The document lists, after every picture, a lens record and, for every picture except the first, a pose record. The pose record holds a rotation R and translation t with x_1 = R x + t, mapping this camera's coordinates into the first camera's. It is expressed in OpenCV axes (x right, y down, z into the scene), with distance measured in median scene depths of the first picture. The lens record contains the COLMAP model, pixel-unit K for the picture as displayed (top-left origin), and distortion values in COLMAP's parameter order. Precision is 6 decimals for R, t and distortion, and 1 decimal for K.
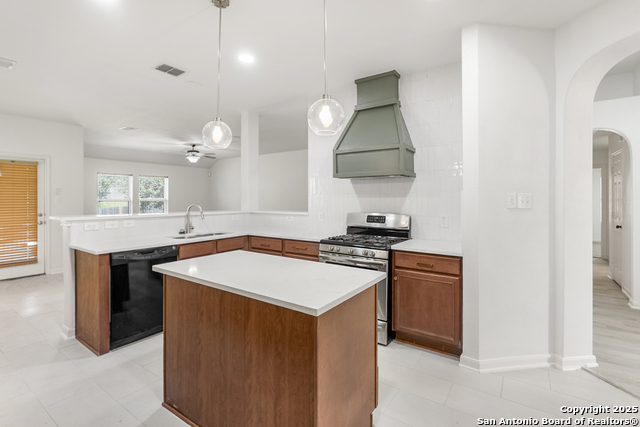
lens RADIAL K [[298.6, 0, 320.0], [0, 298.6, 213.5], [0, 0, 1]] dist [0.020567, -0.000048]
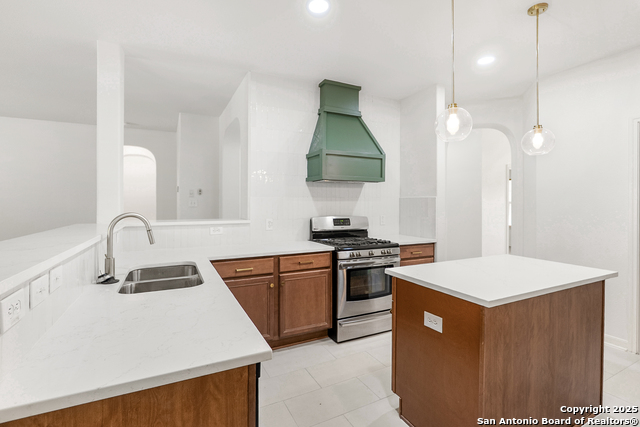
lens RADIAL K [[303.4, 0, 320.2], [0, 303.4, 198.2], [0, 0, 1]] dist [-0.001319, -0.000747]
pose [[0.491325, 0.006210, 0.870954, -0.794987], [0.042925, 0.998587, -0.031335, -0.034717], [-0.869918, 0.052781, 0.490364, 0.566031]]
